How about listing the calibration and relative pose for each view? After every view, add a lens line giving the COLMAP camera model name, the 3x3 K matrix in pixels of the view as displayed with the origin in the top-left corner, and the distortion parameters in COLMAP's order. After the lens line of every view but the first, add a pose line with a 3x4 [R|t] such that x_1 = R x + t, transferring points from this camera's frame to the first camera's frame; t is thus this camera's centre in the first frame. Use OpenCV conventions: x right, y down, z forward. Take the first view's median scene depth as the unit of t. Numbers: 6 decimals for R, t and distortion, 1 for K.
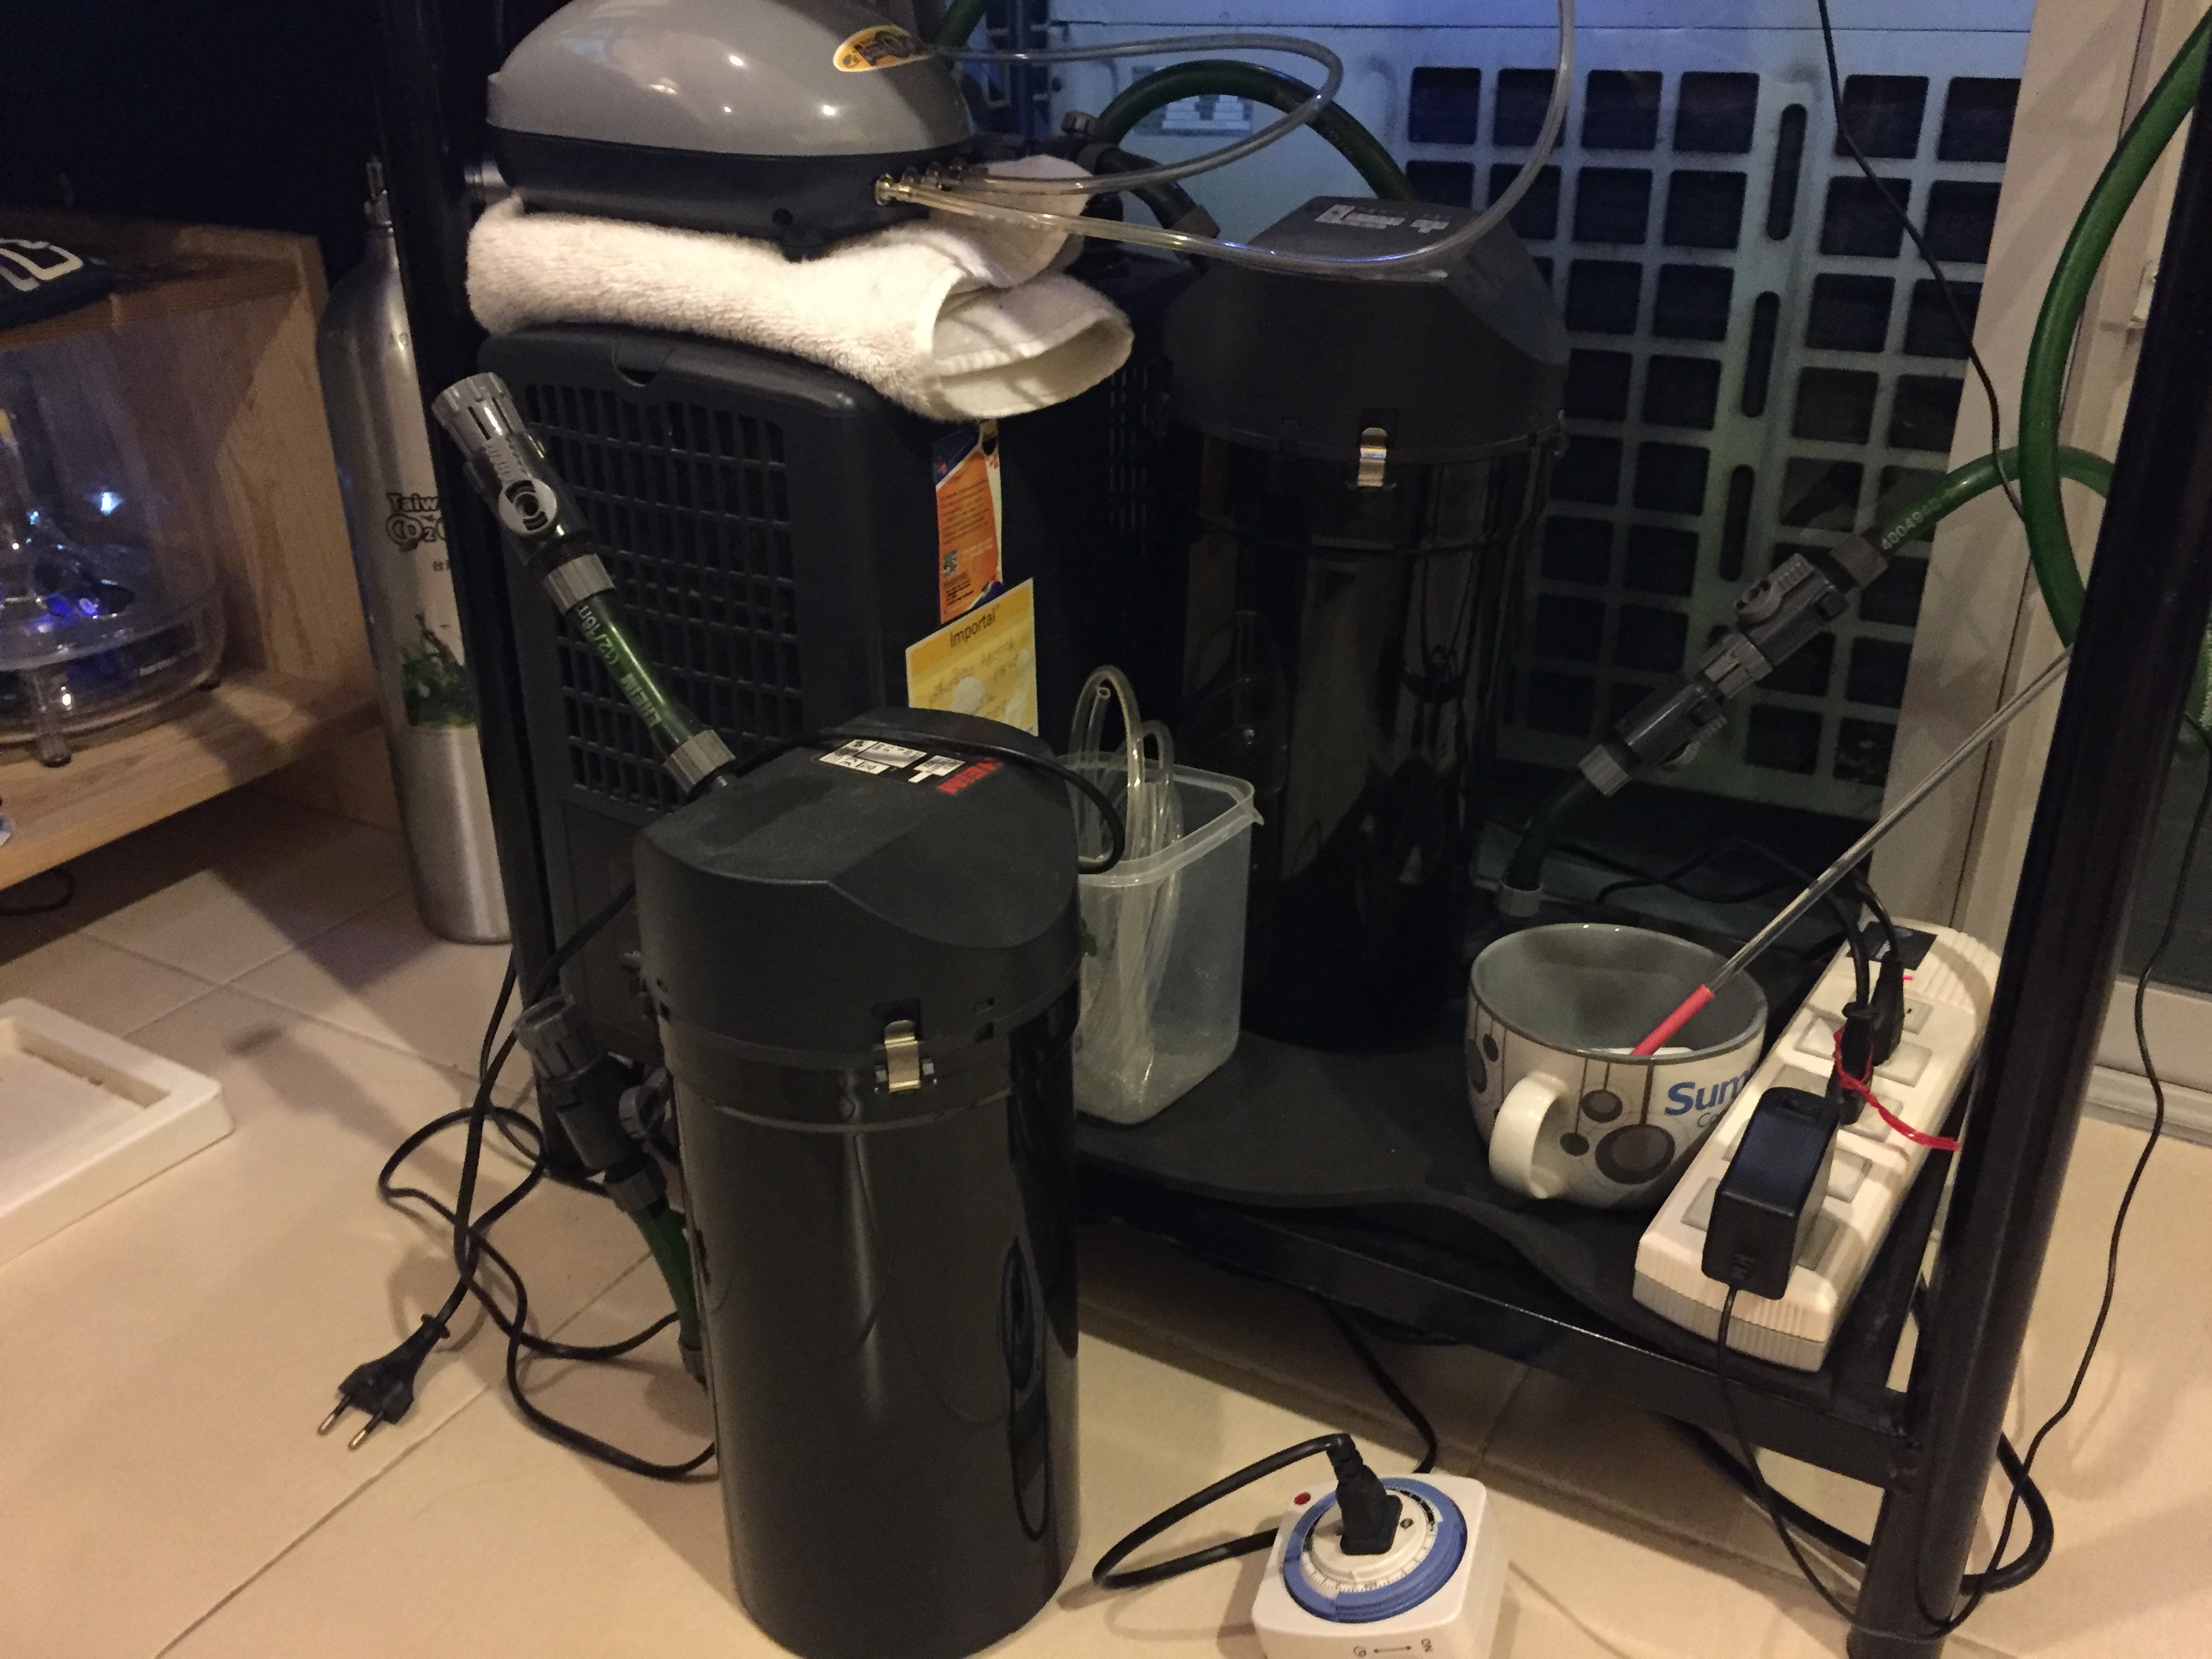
lens RADIAL K [[1925.0, 0, 1106.0], [0, 1925.0, 829.5], [0, 0, 1]] dist [0.087412, -0.137030]
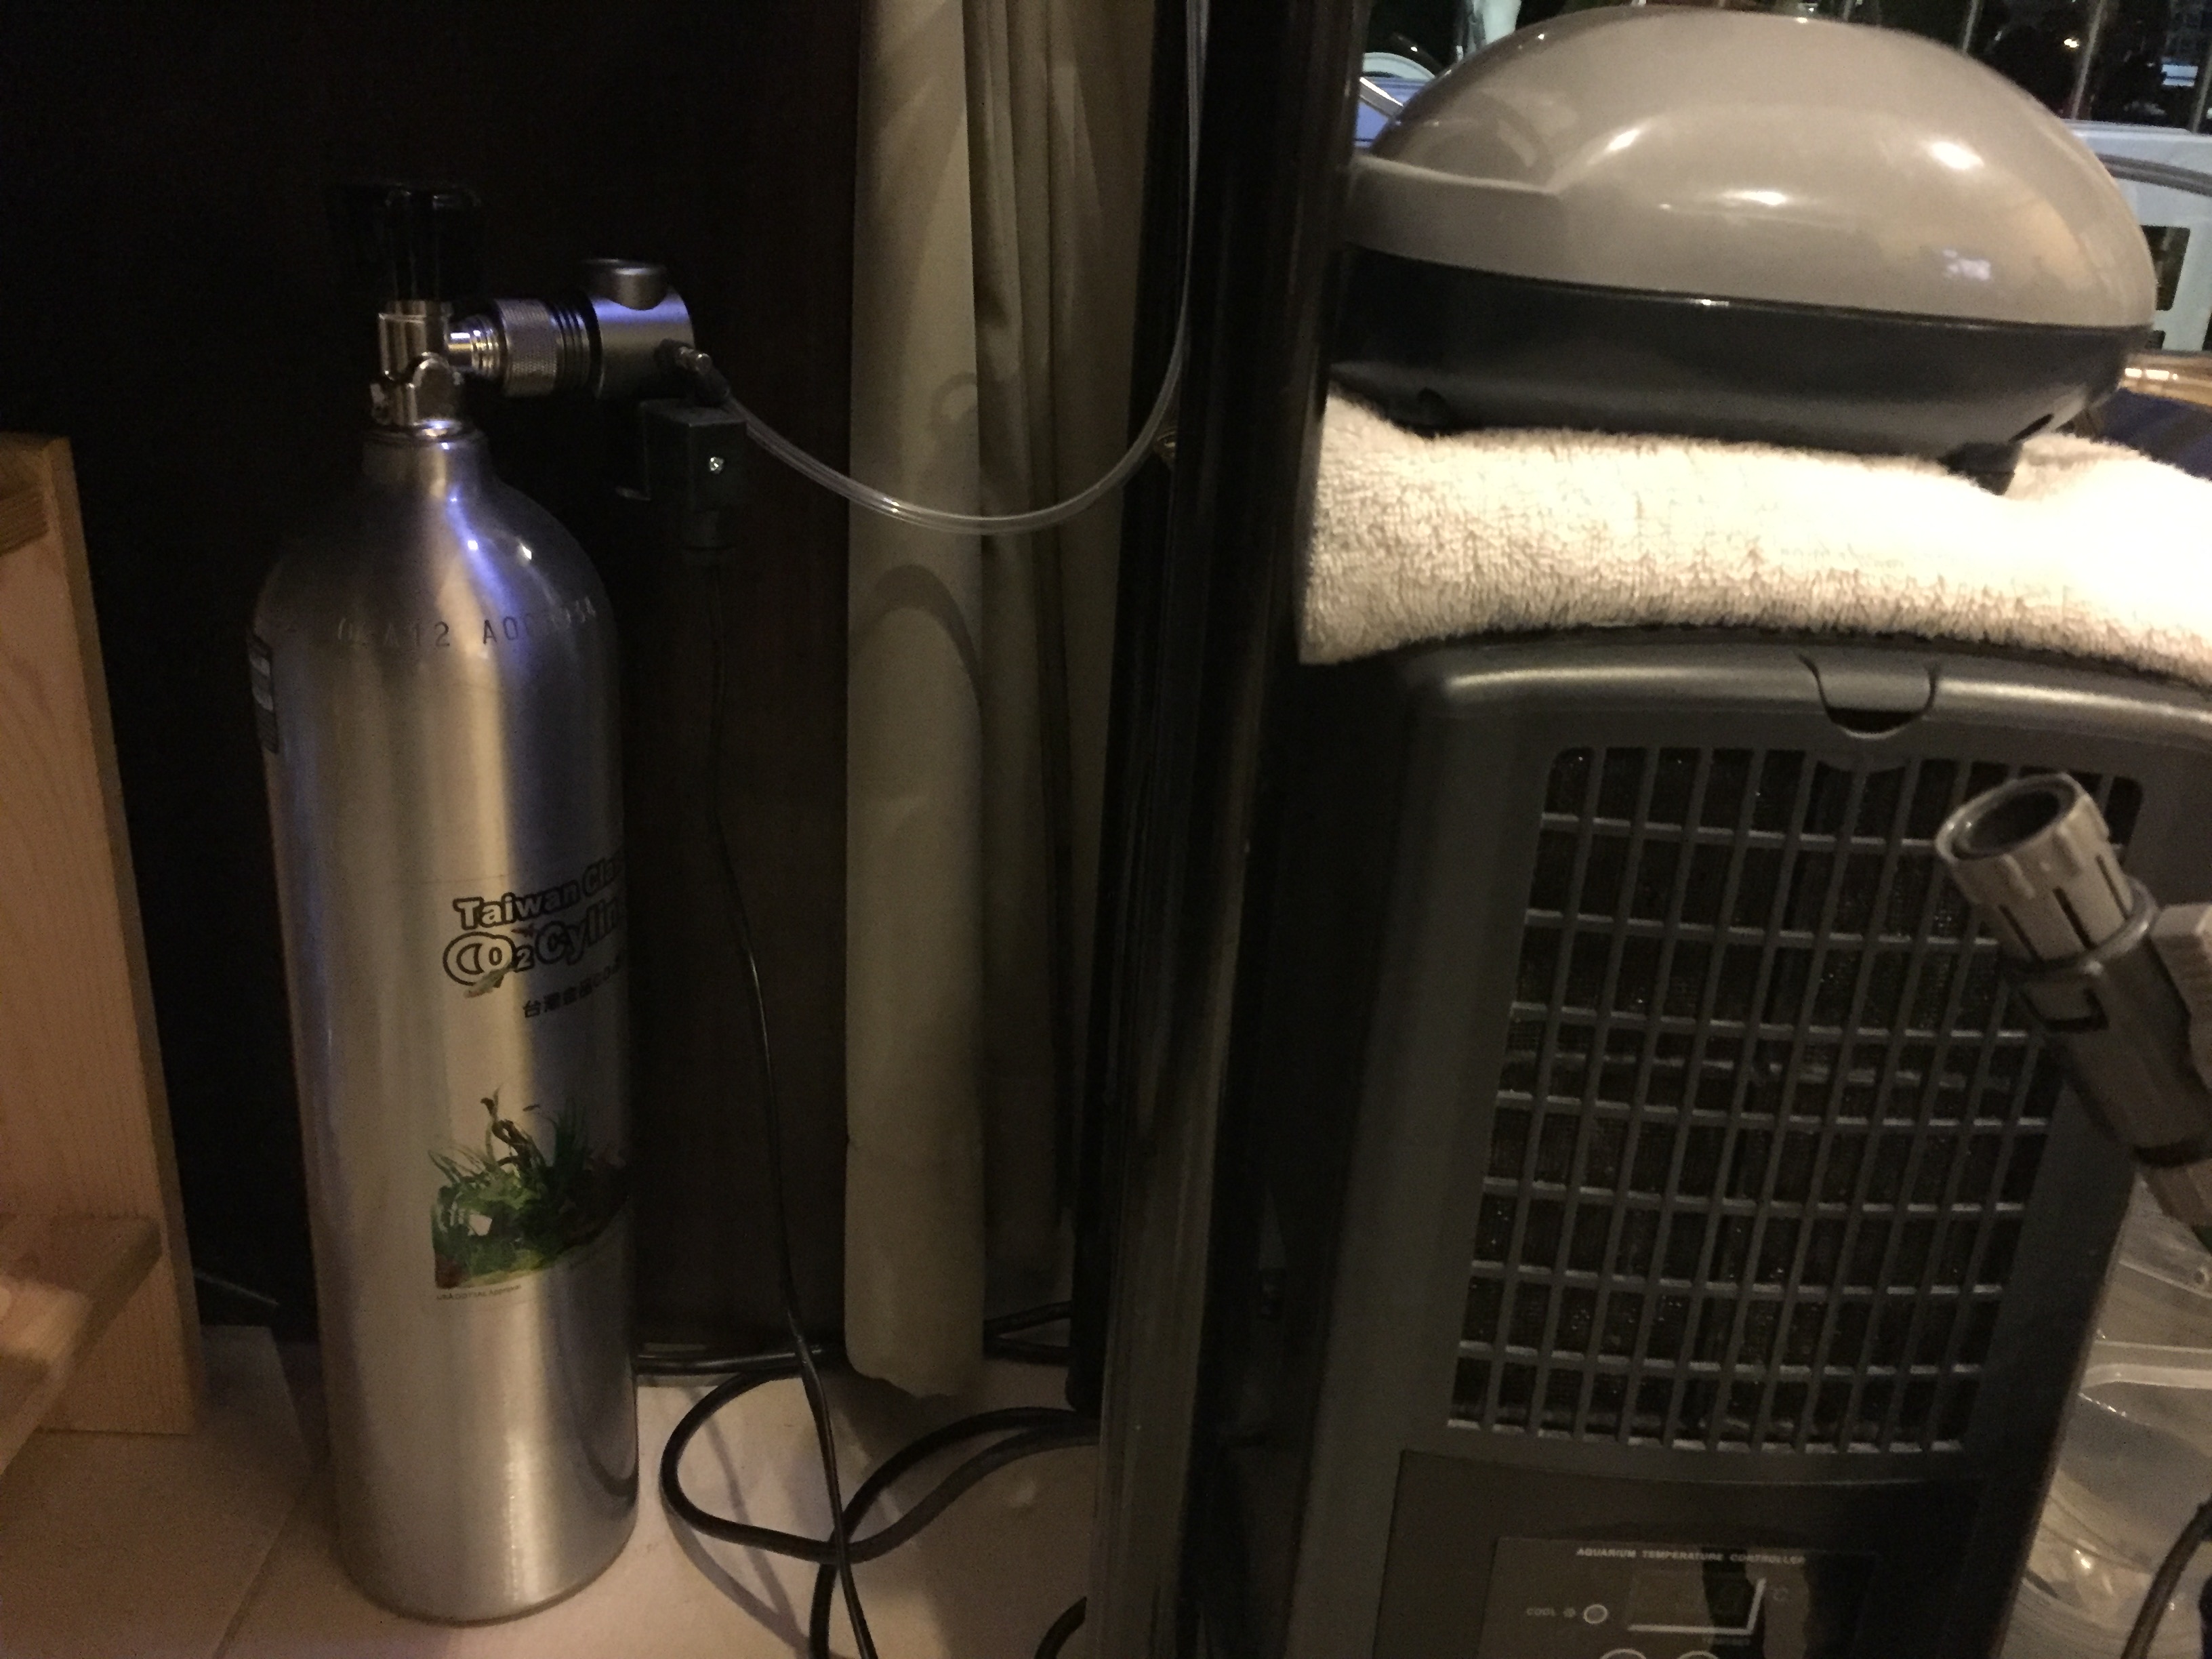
lens RADIAL K [[1885.7, 0, 1106.0], [0, 1885.7, 829.5], [0, 0, 1]] dist [0.070813, -0.006128]
pose [[0.859207, -0.136074, 0.493201, -0.482771], [0.159467, 0.987188, -0.005443, -0.163162], [-0.486142, 0.083326, 0.869898, 0.445452]]
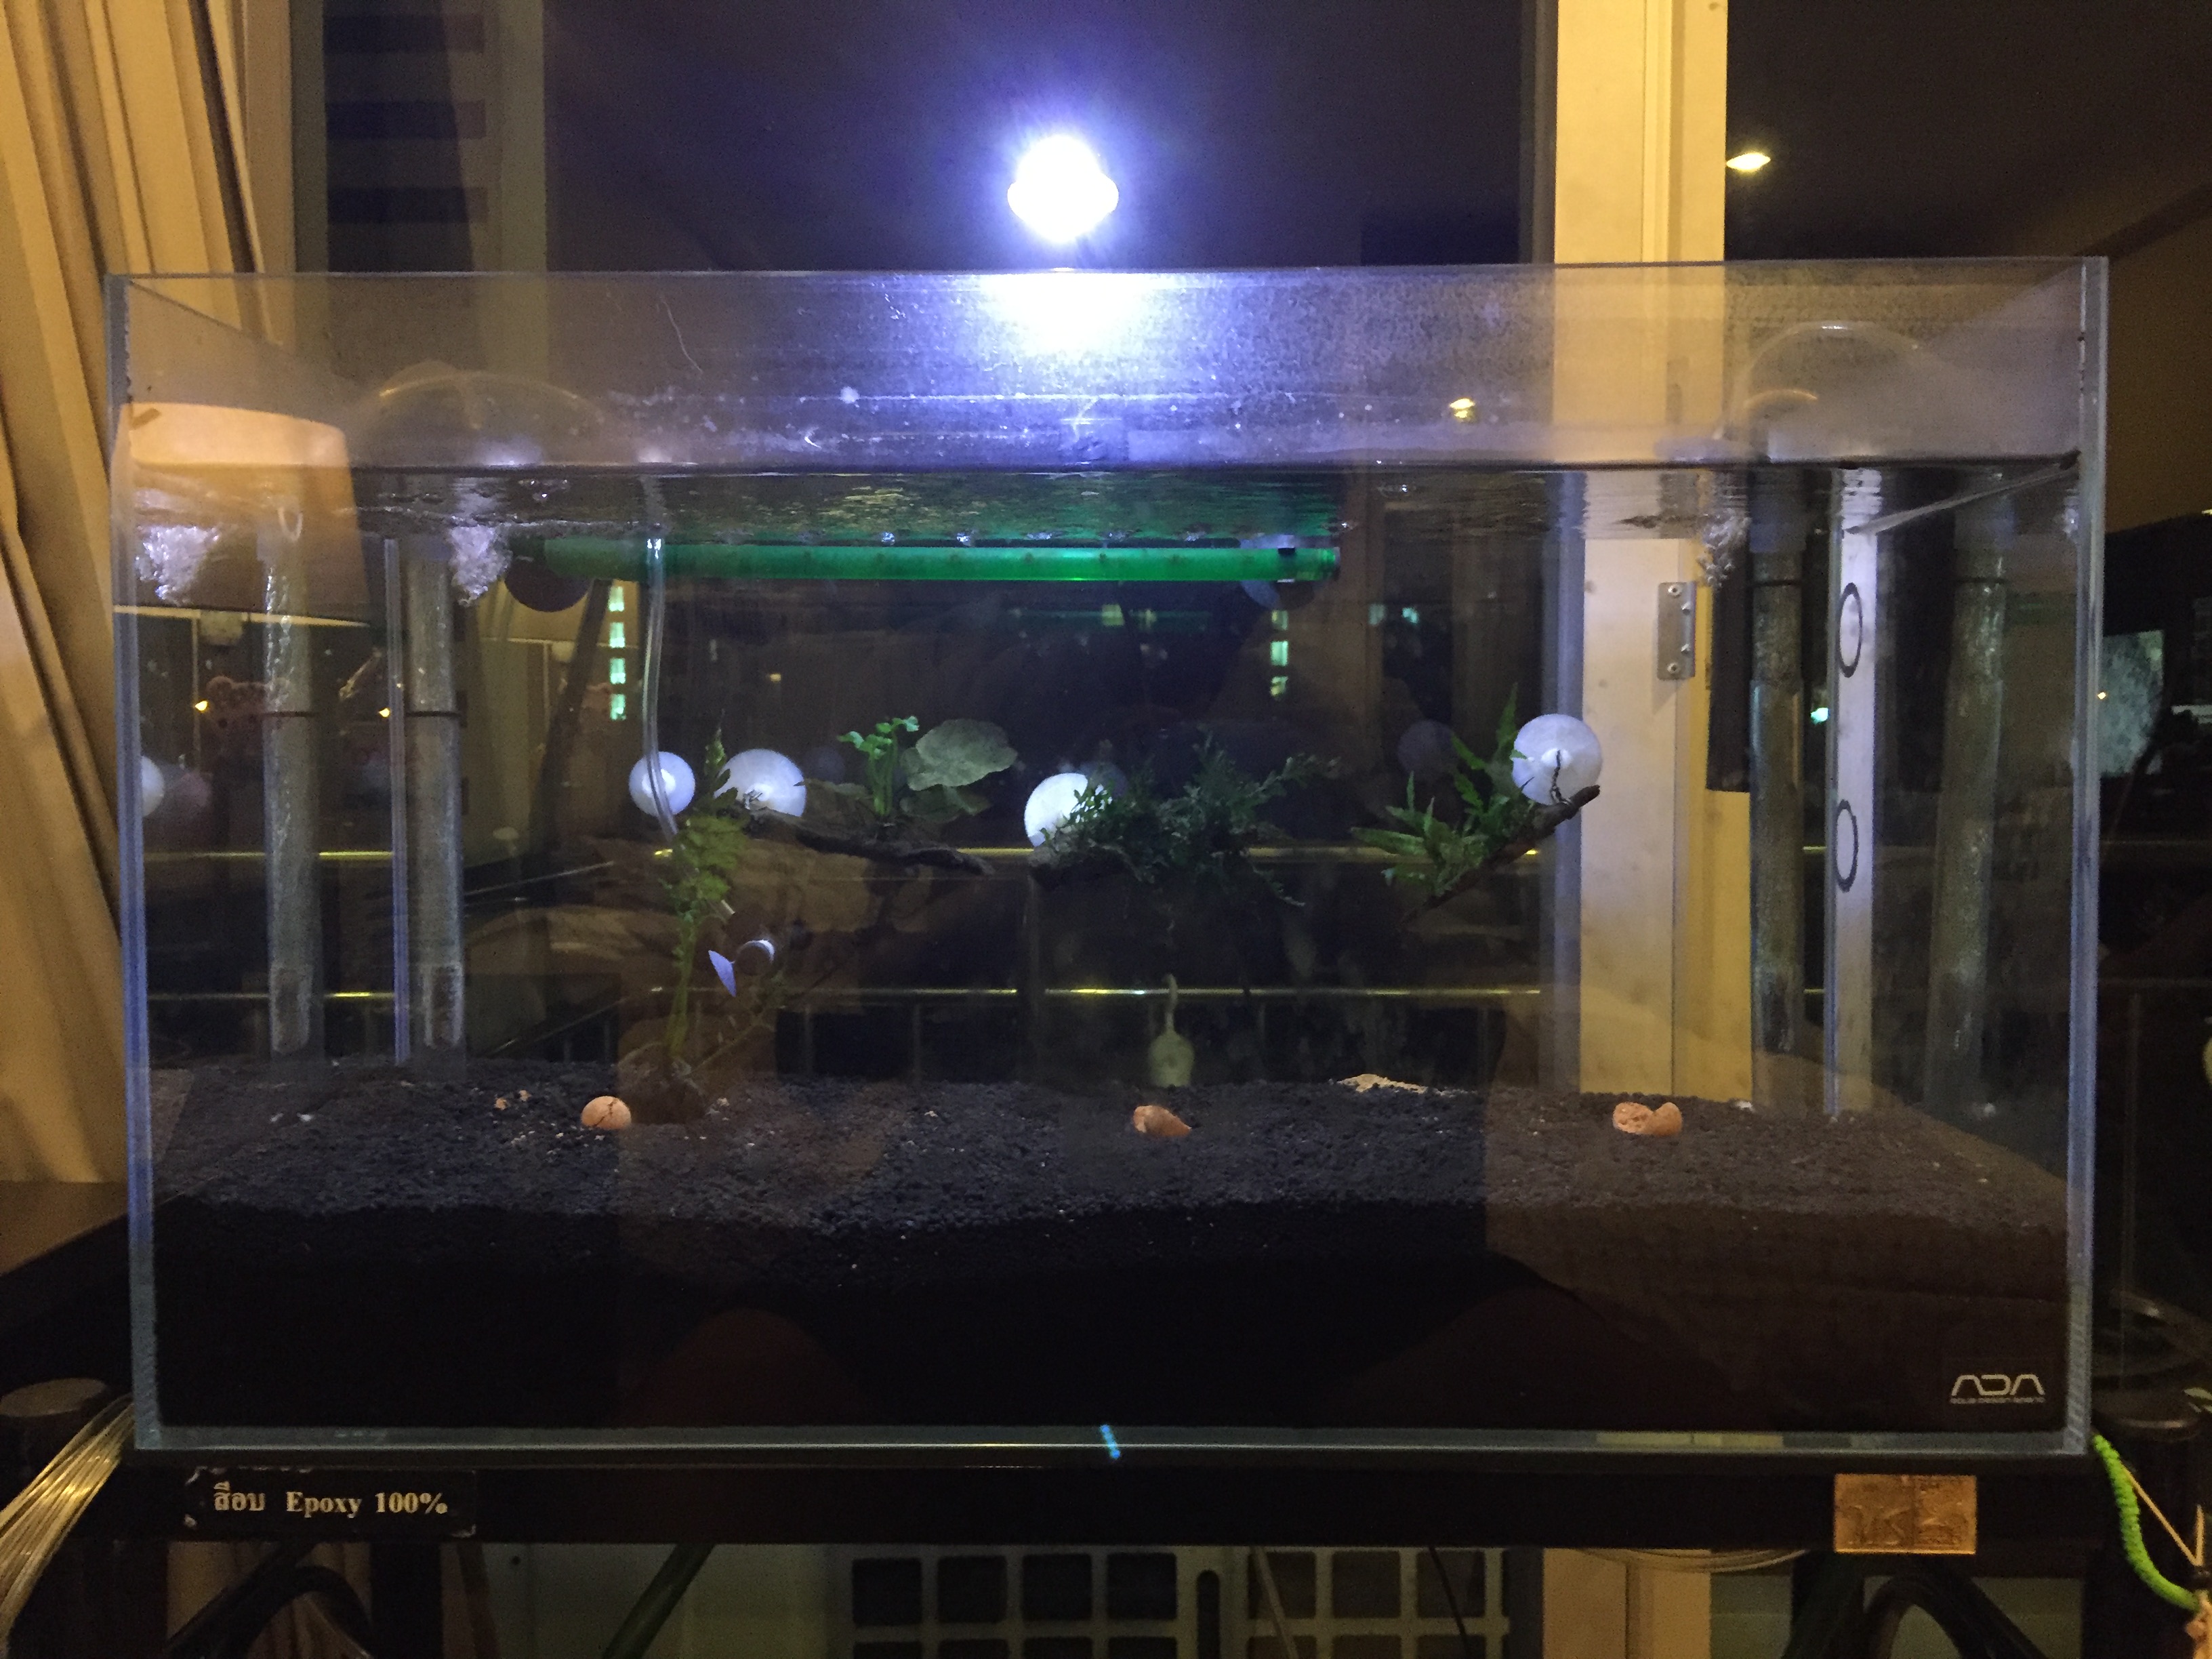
lens RADIAL K [[1885.7, 0, 1106.0], [0, 1885.7, 829.5], [0, 0, 1]] dist [0.070813, -0.006128]
pose [[0.884602, -0.017716, 0.466010, -0.240555], [0.200252, 0.916890, -0.345271, -0.367505], [-0.421162, 0.398747, 0.814631, -0.004218]]
